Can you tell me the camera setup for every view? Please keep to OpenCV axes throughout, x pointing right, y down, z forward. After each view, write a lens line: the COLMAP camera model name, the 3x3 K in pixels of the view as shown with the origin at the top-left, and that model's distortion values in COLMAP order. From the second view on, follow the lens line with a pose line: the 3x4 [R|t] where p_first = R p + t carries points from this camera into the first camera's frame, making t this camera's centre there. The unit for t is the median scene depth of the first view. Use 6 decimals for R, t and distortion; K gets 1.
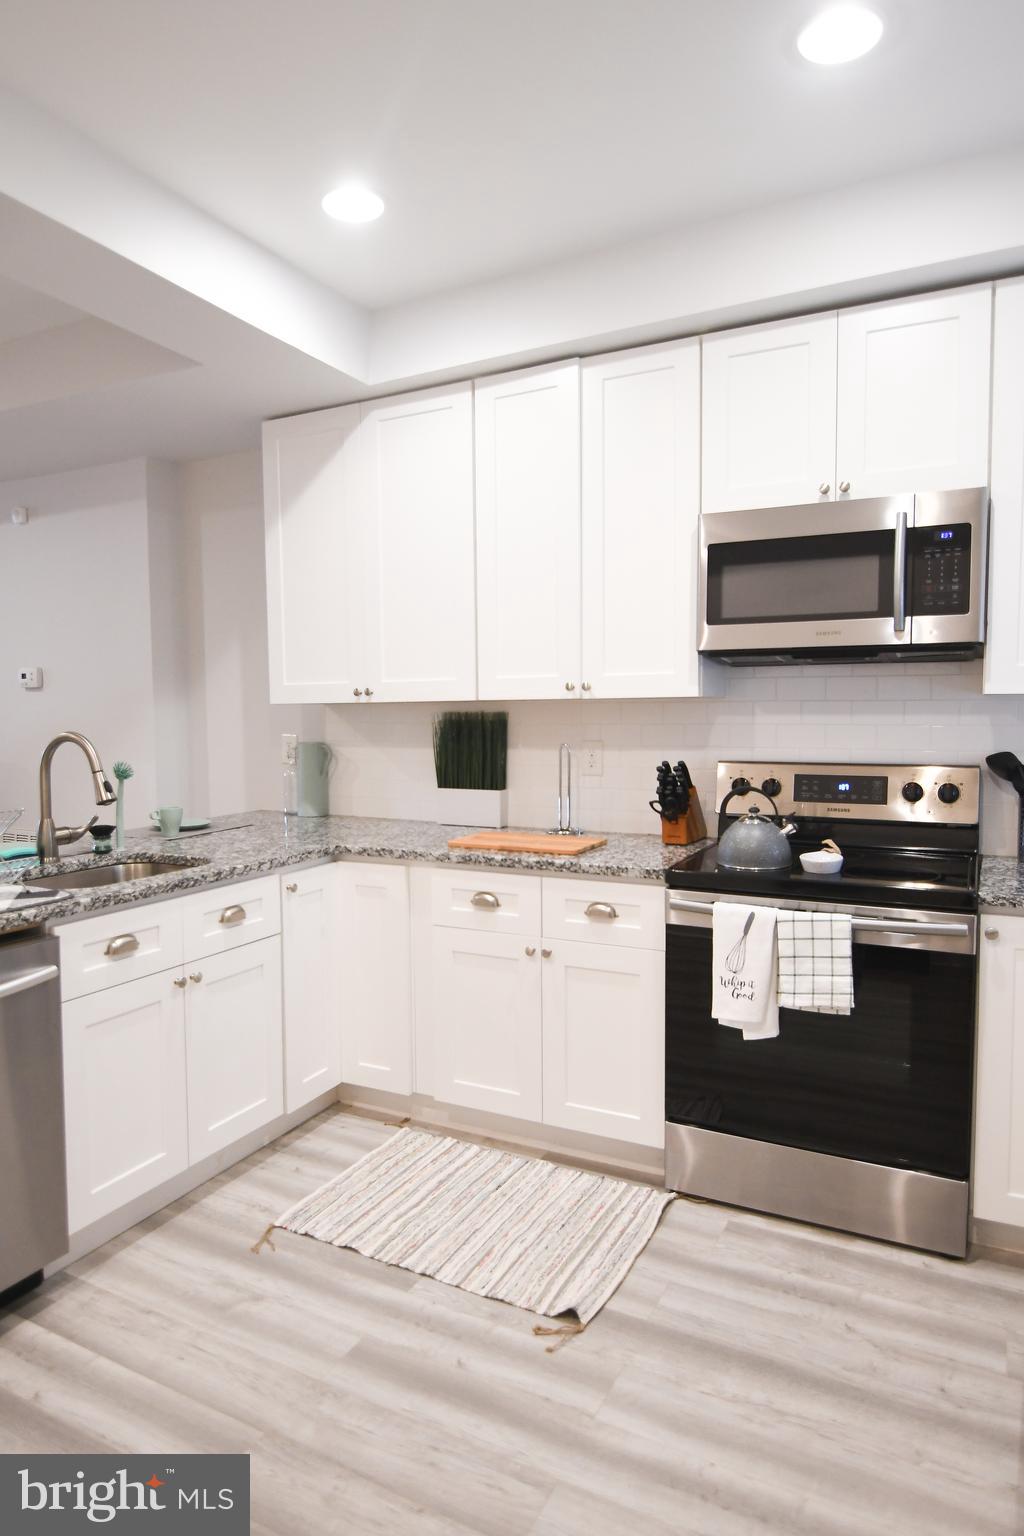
lens RADIAL K [[923.9, 0, 509.3], [0, 923.9, 772.6], [0, 0, 1]] dist [-0.005018, -0.006020]
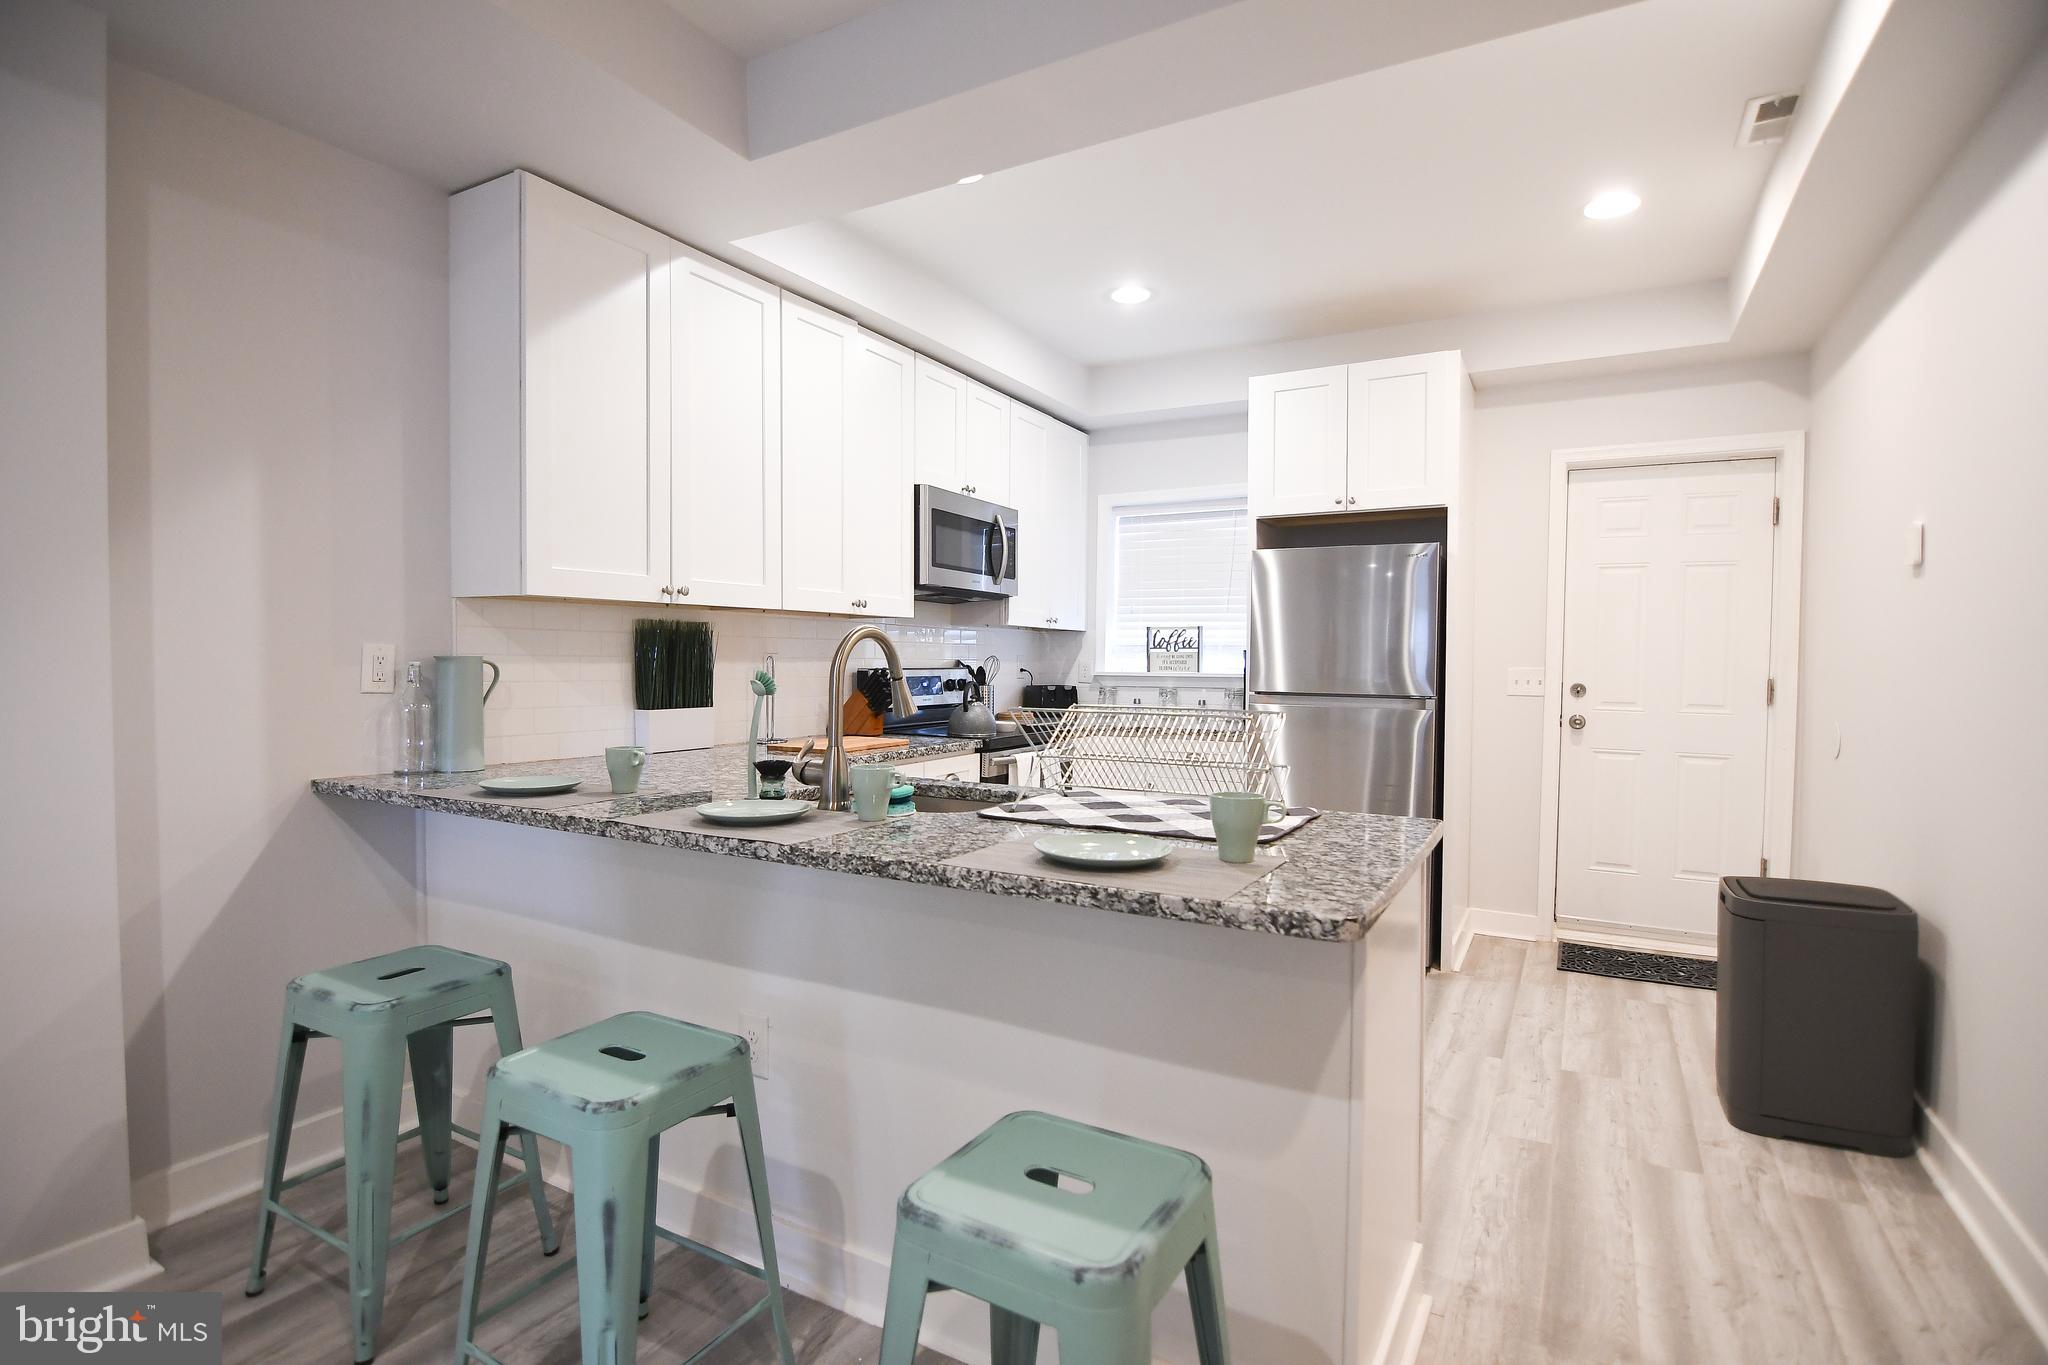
lens RADIAL K [[988.6, 0, 1017.4], [0, 988.6, 678.2], [0, 0, 1]] dist [-0.012709, -0.003656]
pose [[0.038756, -0.013869, 0.999152, -1.257411], [0.059097, 0.998185, 0.011563, -0.002956], [-0.997500, 0.058599, 0.039505, 0.833435]]
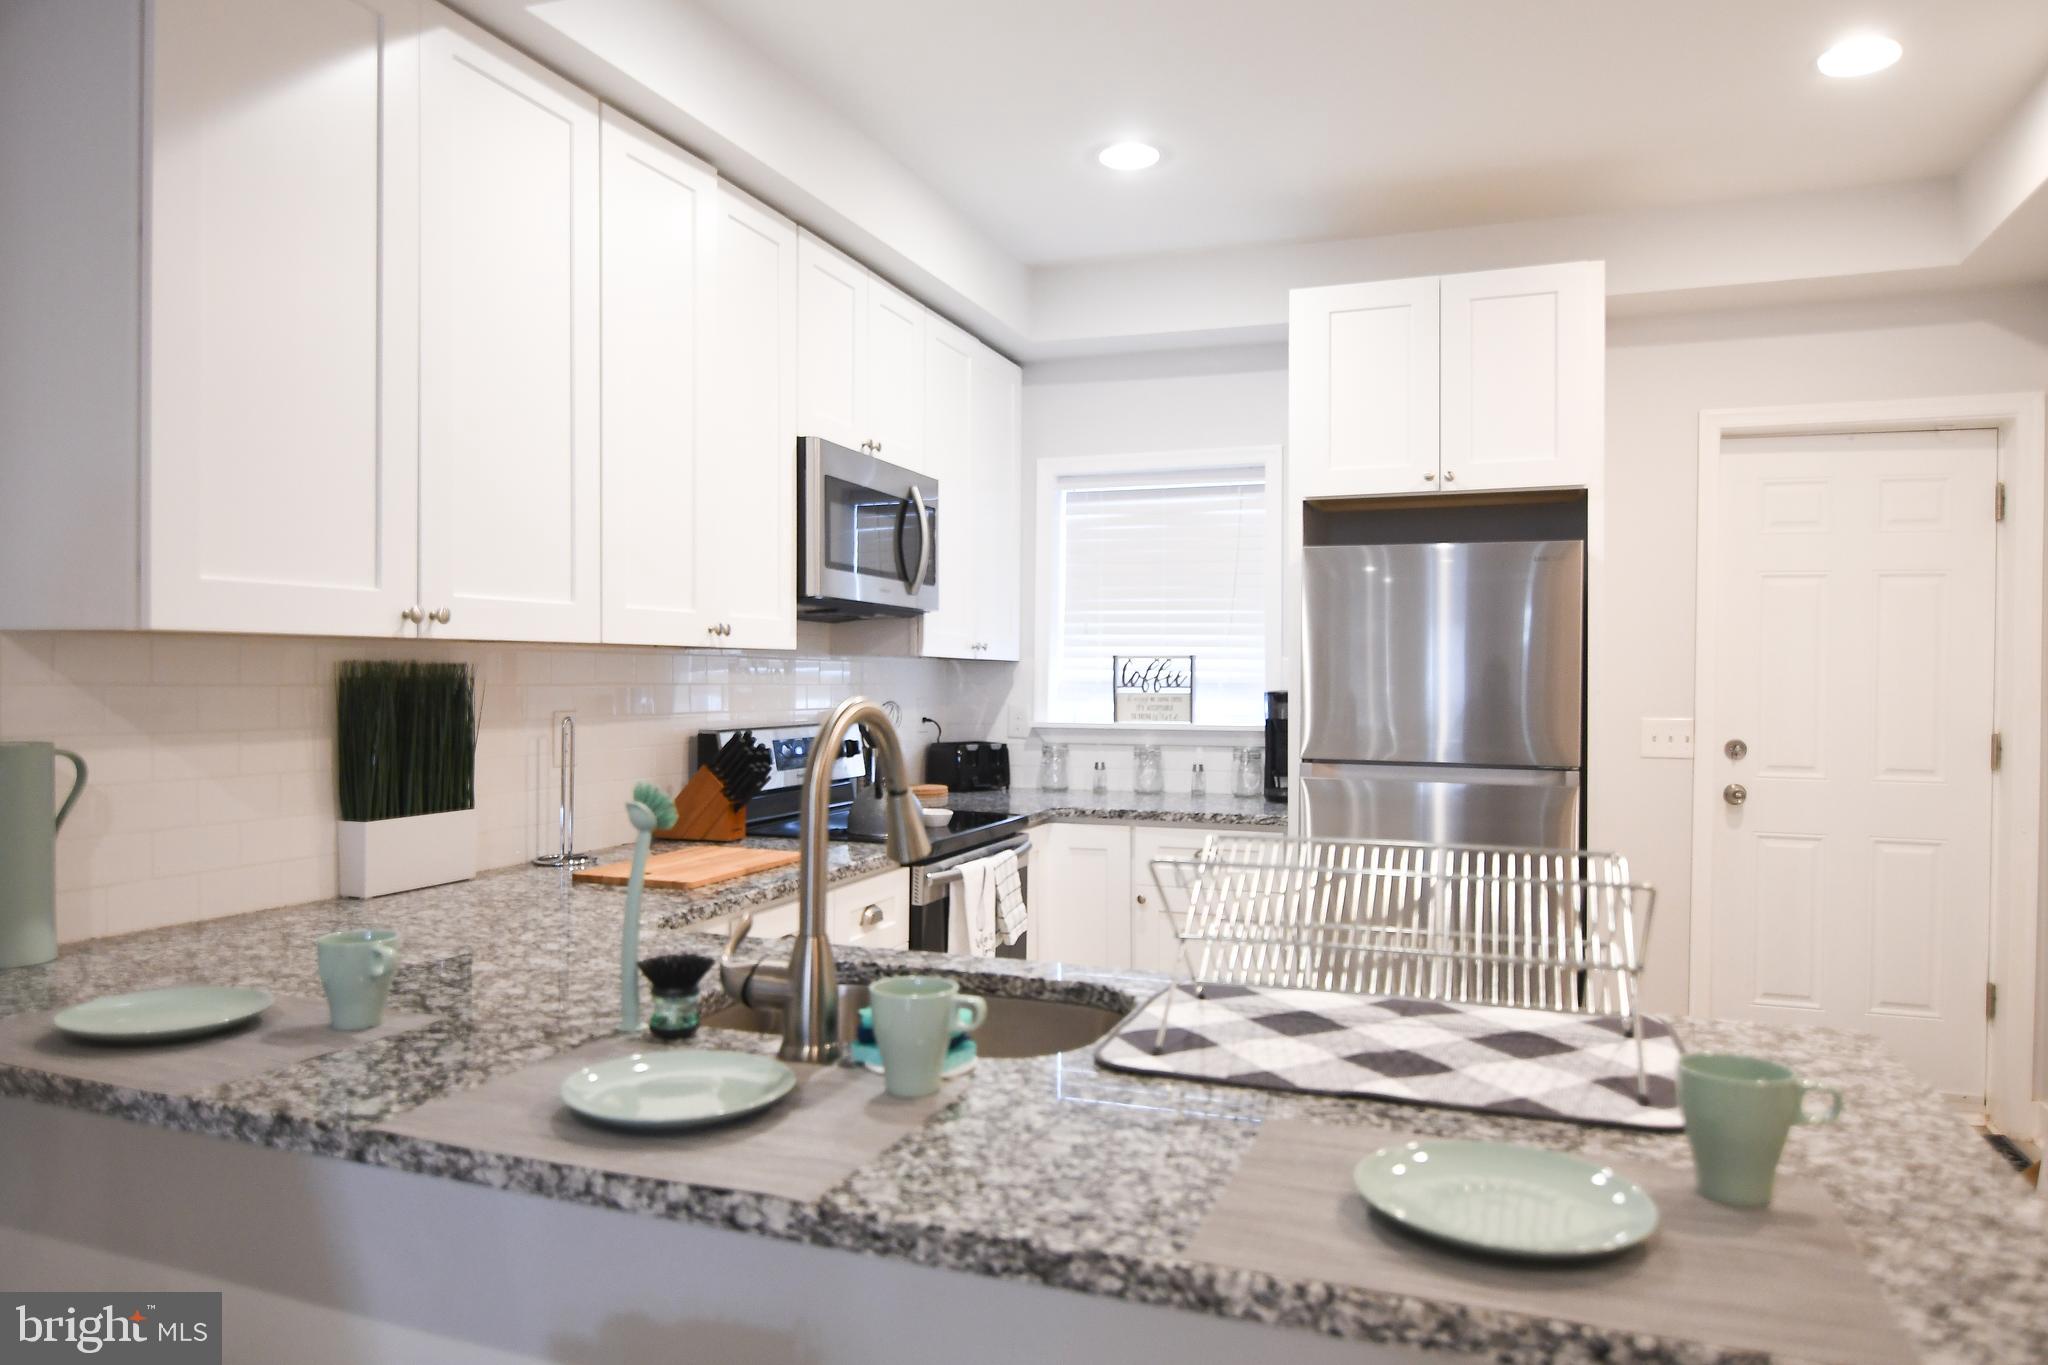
lens RADIAL K [[1336.5, 0, 1018.7], [0, 1336.5, 677.2], [0, 0, 1]] dist [-0.009348, -0.004384]
pose [[-0.114137, 0.004727, 0.993454, -1.047179], [0.062076, 0.998069, 0.002383, -0.049631], [-0.991524, 0.061941, -0.114209, 0.978818]]
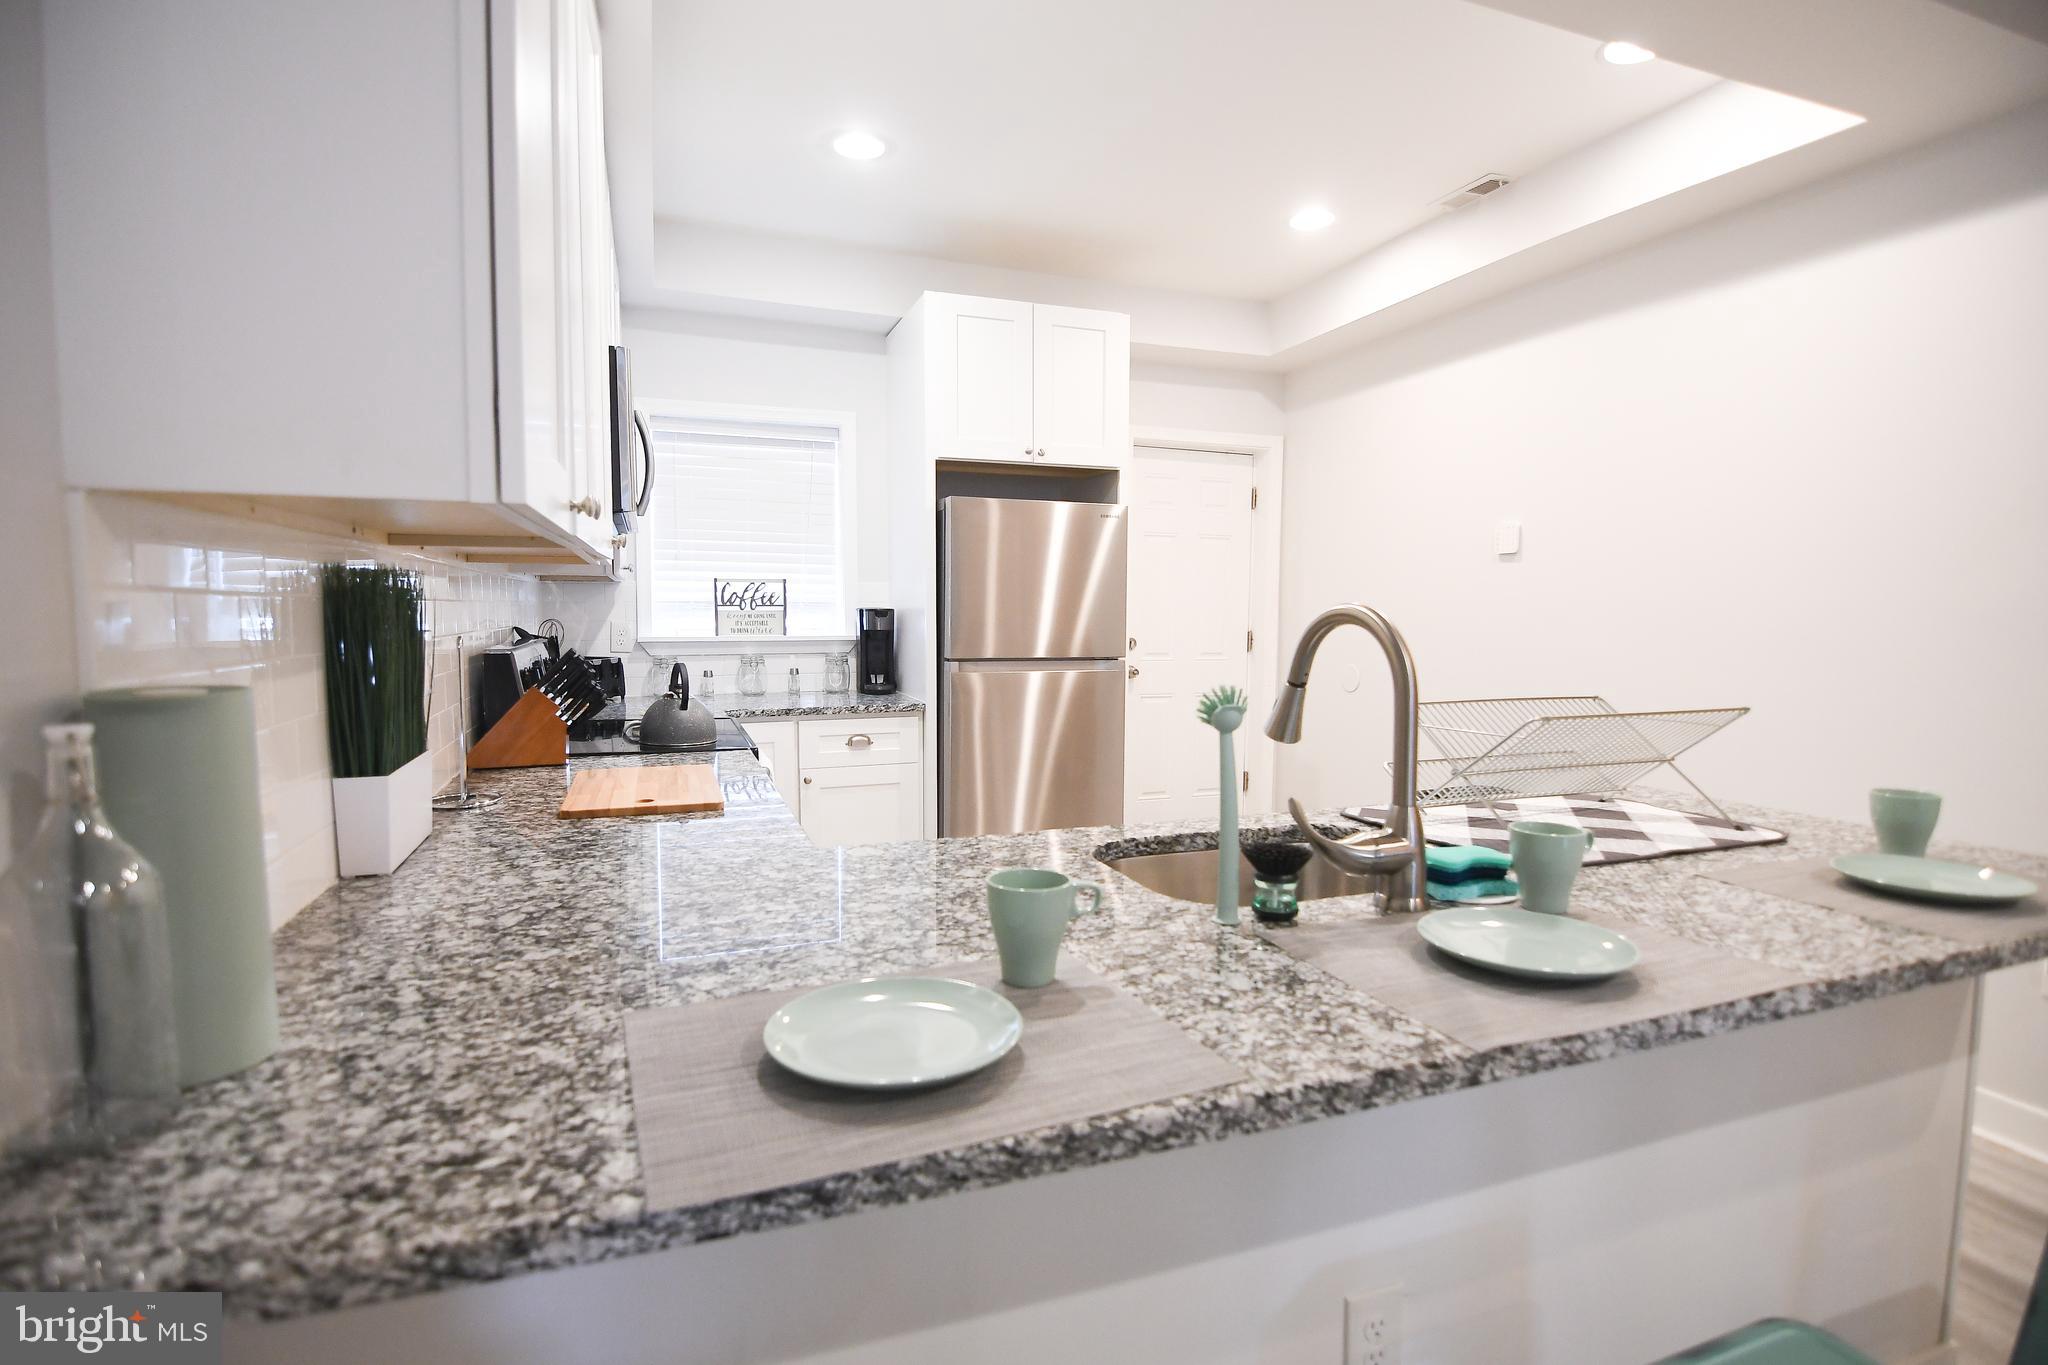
lens RADIAL K [[988.6, 0, 1019.8], [0, 988.6, 683.2], [0, 0, 1]] dist [-0.012709, -0.003656]
pose [[-0.736131, -0.051004, 0.674914, -0.682533], [0.044698, 0.991316, 0.123668, -0.073756], [-0.675361, 0.121203, -0.727459, 1.462924]]
